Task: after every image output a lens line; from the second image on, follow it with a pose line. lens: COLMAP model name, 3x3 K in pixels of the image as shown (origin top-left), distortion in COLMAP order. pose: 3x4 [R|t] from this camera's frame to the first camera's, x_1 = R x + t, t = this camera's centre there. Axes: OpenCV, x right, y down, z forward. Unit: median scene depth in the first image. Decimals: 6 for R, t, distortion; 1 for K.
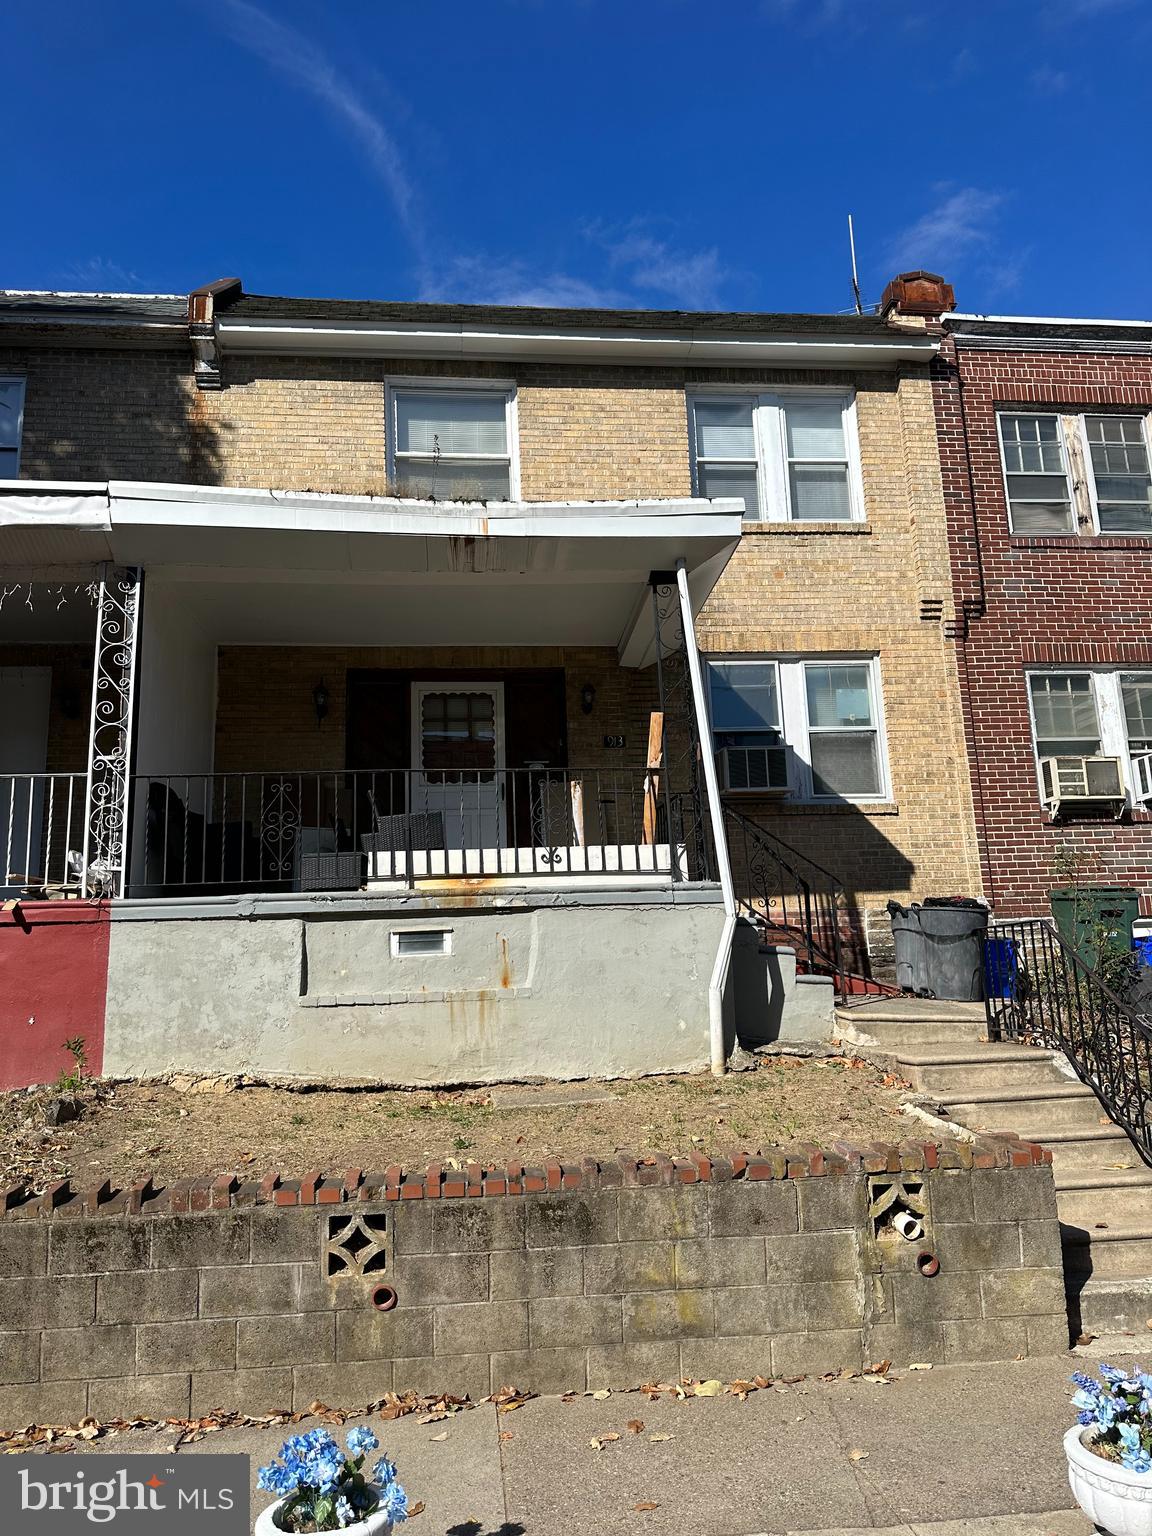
lens RADIAL K [[1083.8, 0, 570.8], [0, 1083.8, 758.5], [0, 0, 1]] dist [0.104452, -0.155299]
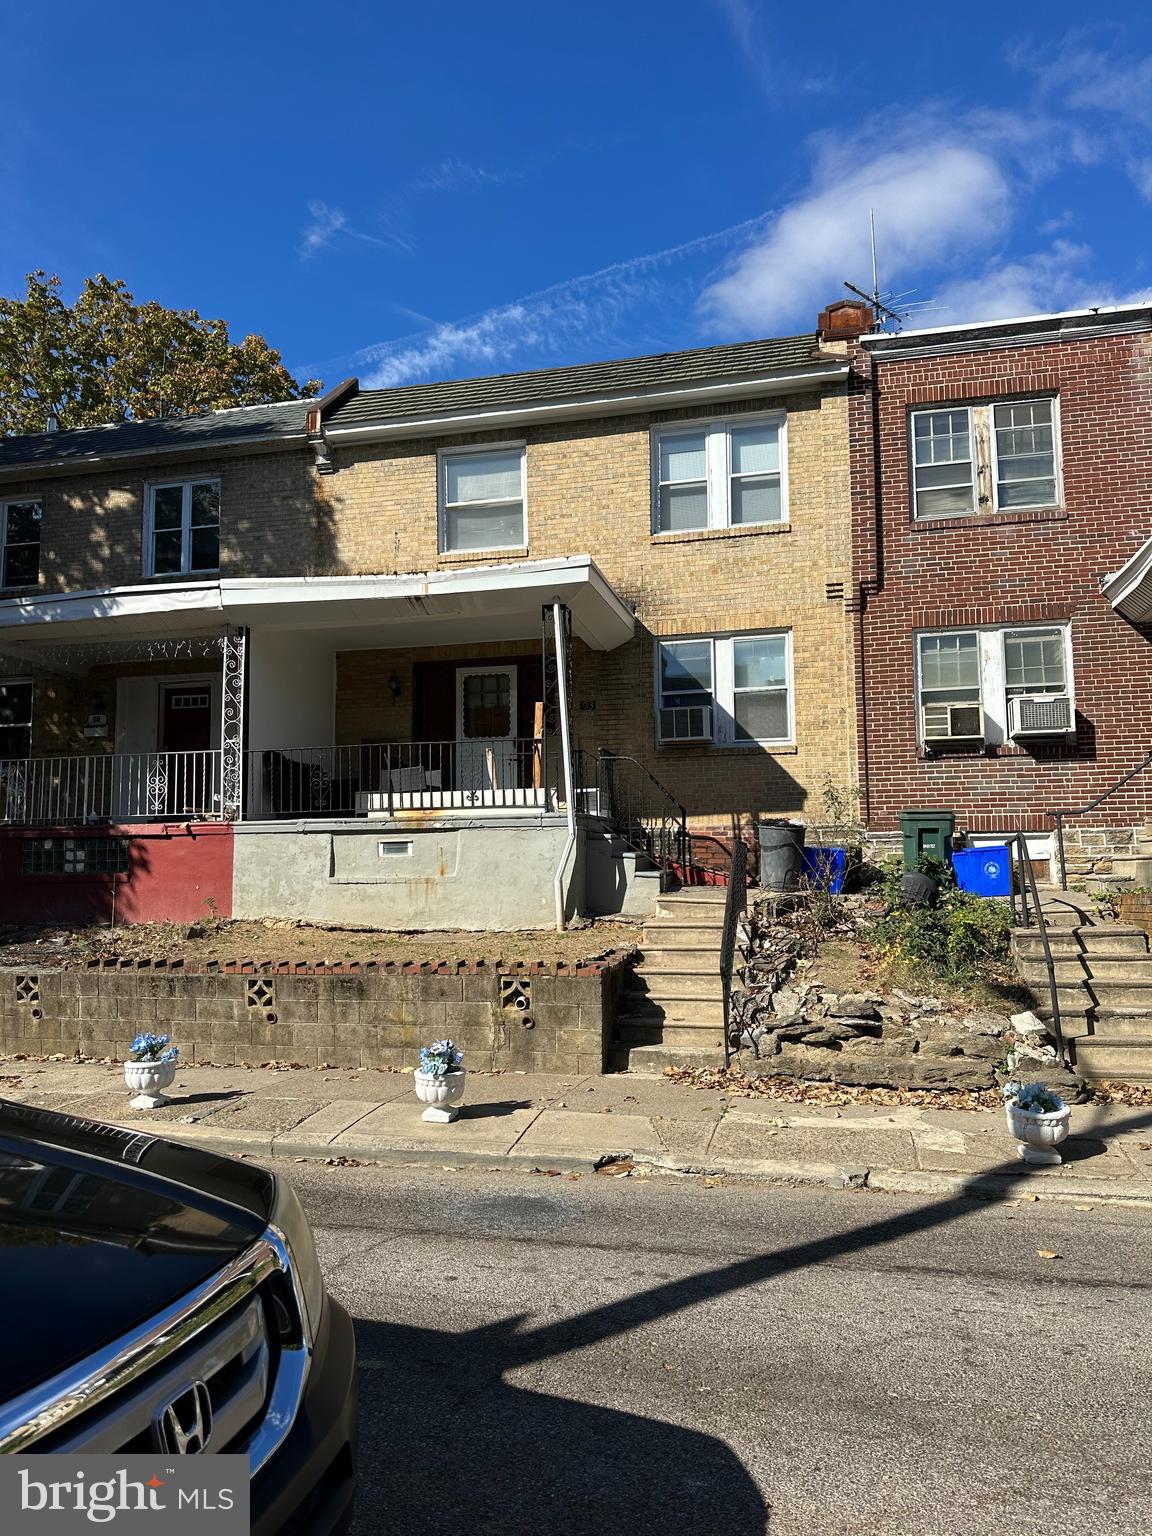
lens RADIAL K [[1103.1, 0, 576.0], [0, 1103.1, 768.0], [0, 0, 1]] dist [0.168165, -0.318270]
pose [[0.938482, -0.008694, -0.345219, 0.515924], [0.048619, 0.993052, 0.107163, -0.088934], [0.341889, -0.117355, 0.932384, -0.348192]]
